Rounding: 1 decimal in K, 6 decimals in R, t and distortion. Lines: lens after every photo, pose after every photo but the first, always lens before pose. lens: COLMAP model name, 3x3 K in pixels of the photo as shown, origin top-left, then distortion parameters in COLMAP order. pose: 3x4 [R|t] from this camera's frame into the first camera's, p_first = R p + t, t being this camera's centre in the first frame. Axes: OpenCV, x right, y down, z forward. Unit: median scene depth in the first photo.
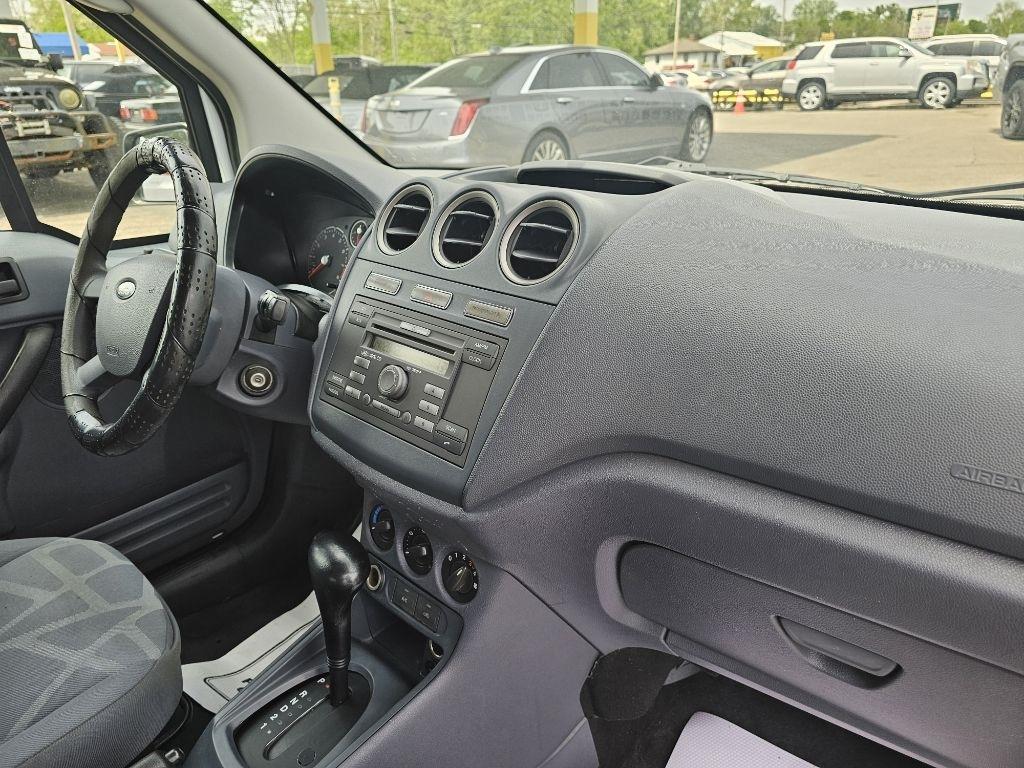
lens RADIAL K [[688.3, 0, 509.4], [0, 688.3, 378.0], [0, 0, 1]] dist [0.054599, -0.039470]
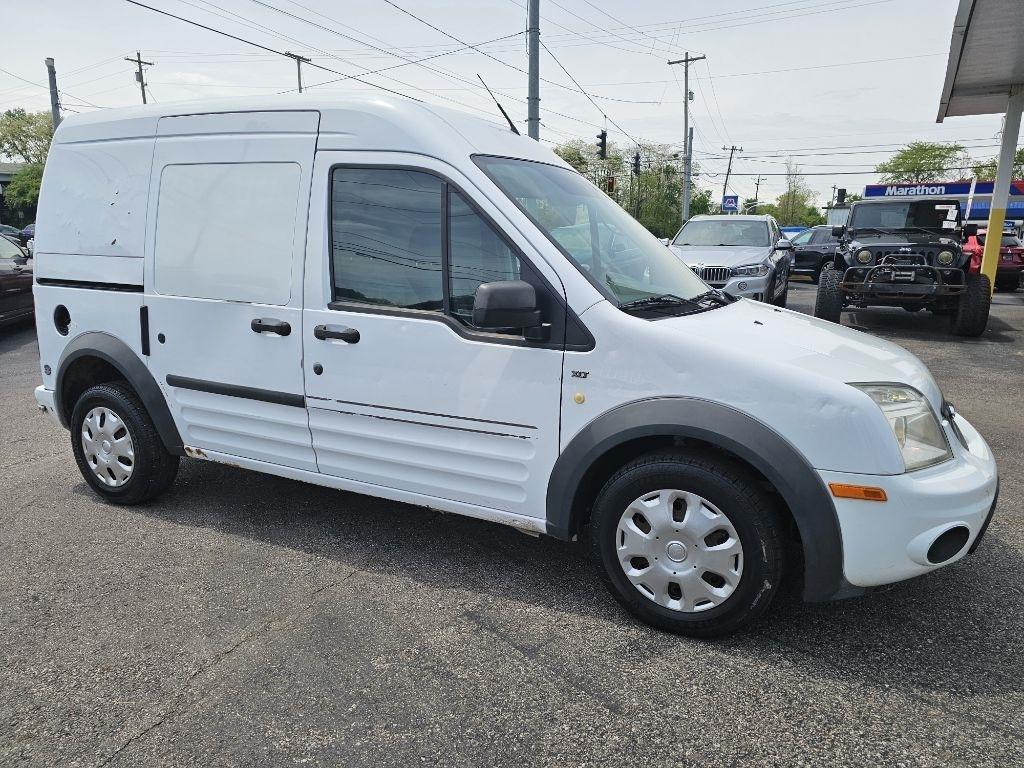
lens RADIAL K [[688.3, 0, 511.9], [0, 688.3, 385.4], [0, 0, 1]] dist [0.054599, -0.039470]
pose [[0.282637, 0.231909, -0.930771, 0.188340], [-0.402567, 0.909424, 0.104347, 0.003415], [0.870664, 0.345205, 0.350396, -0.035791]]
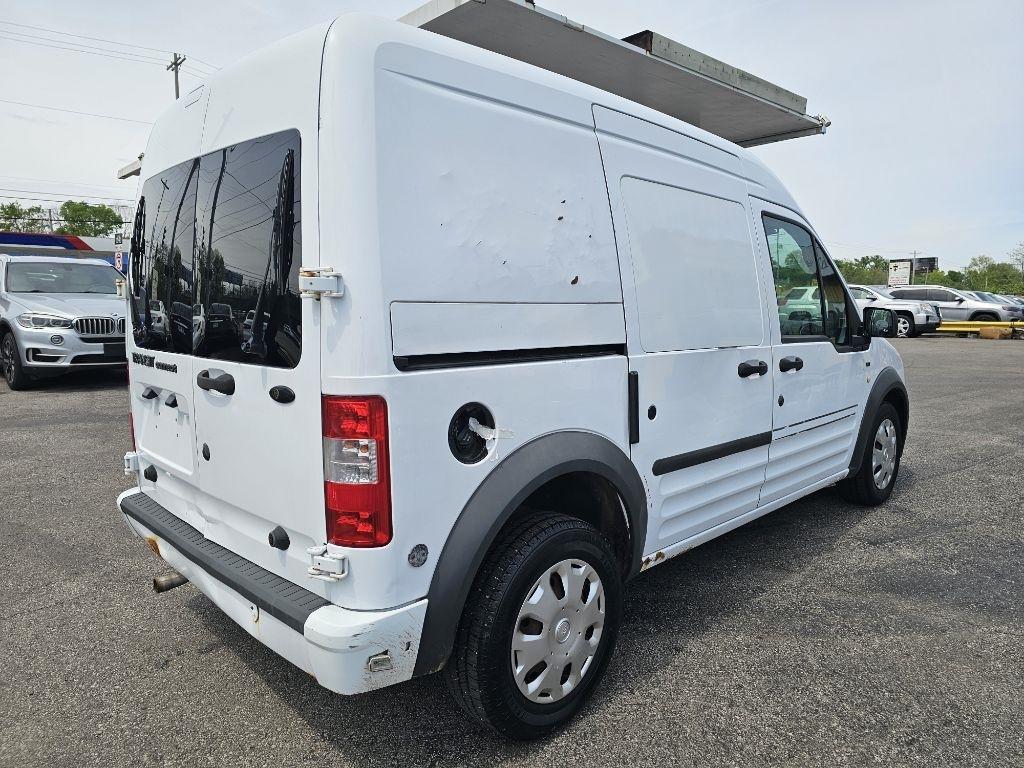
lens RADIAL K [[688.3, 0, 513.7], [0, 688.3, 380.8], [0, 0, 1]] dist [0.054599, -0.039470]
pose [[0.999019, 0.040008, -0.018998, -0.072645], [-0.043797, 0.956217, -0.289364, 0.094683], [0.006589, 0.289912, 0.957031, -0.207831]]
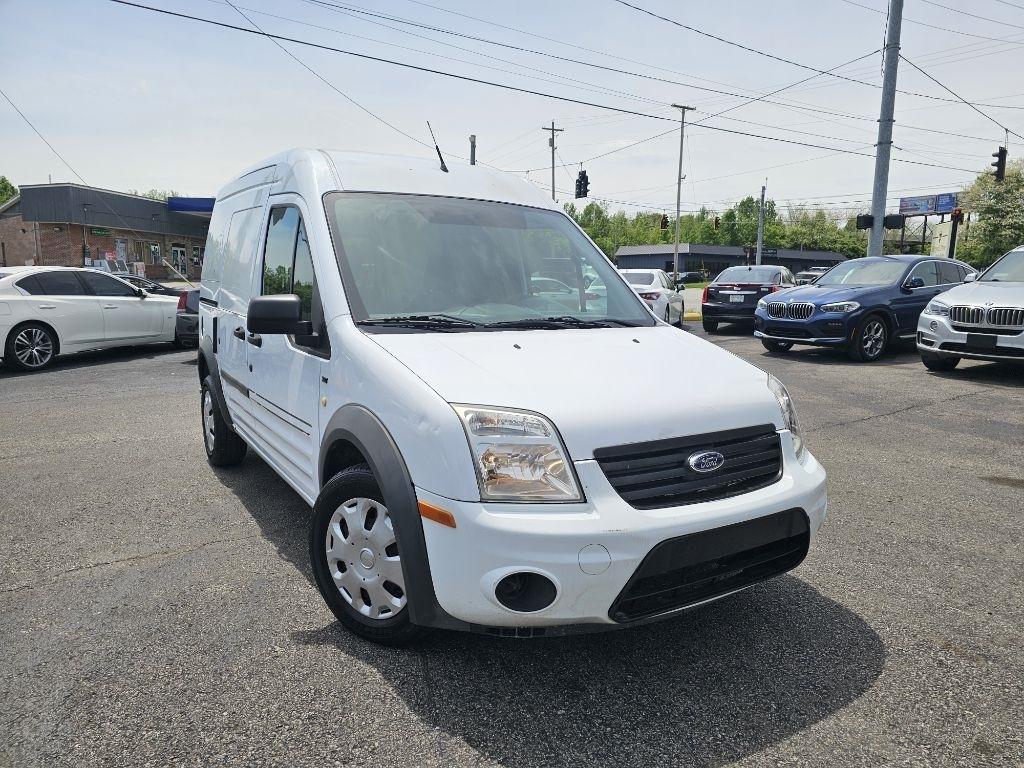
lens RADIAL K [[688.3, 0, 525.6], [0, 688.3, 386.8], [0, 0, 1]] dist [0.054599, -0.039470]
pose [[-0.235619, 0.182564, -0.954544, 0.201455], [-0.393337, 0.880242, 0.265444, -0.052582], [0.888690, 0.438001, -0.135592, 0.098911]]
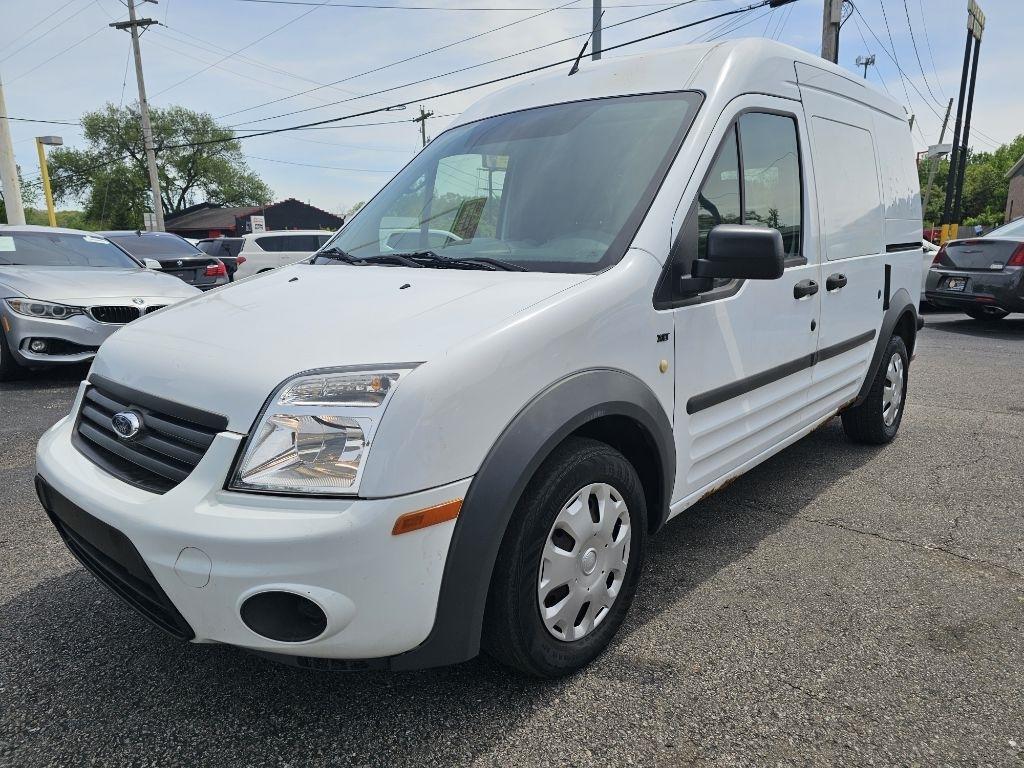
lens RADIAL K [[688.3, 0, 505.1], [0, 688.3, 383.0], [0, 0, 1]] dist [0.054599, -0.039470]
pose [[-0.998328, 0.054583, -0.019050, 0.001480], [0.033508, 0.814834, 0.578725, -0.084659], [0.047111, 0.577119, -0.815300, 0.209866]]
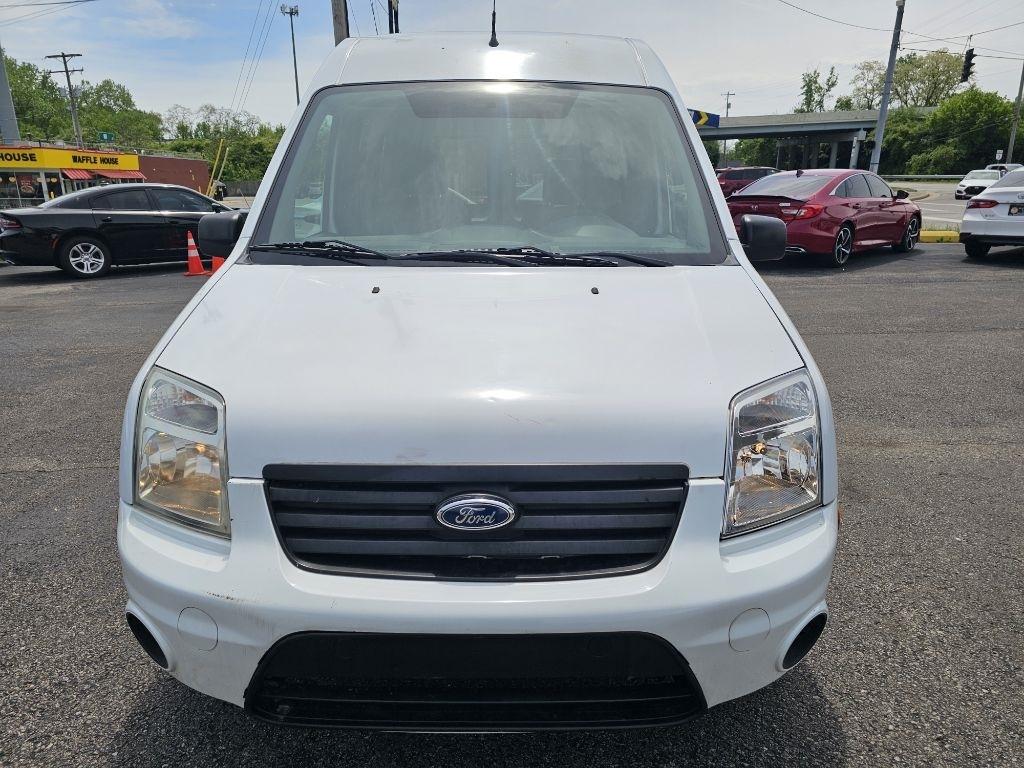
lens RADIAL K [[688.3, 0, 510.4], [0, 688.3, 388.6], [0, 0, 1]] dist [0.054599, -0.039470]
pose [[-0.721755, 0.232707, -0.651857, 0.108497], [-0.252466, 0.788389, 0.560984, -0.075816], [0.644462, 0.569465, -0.510273, 0.155800]]
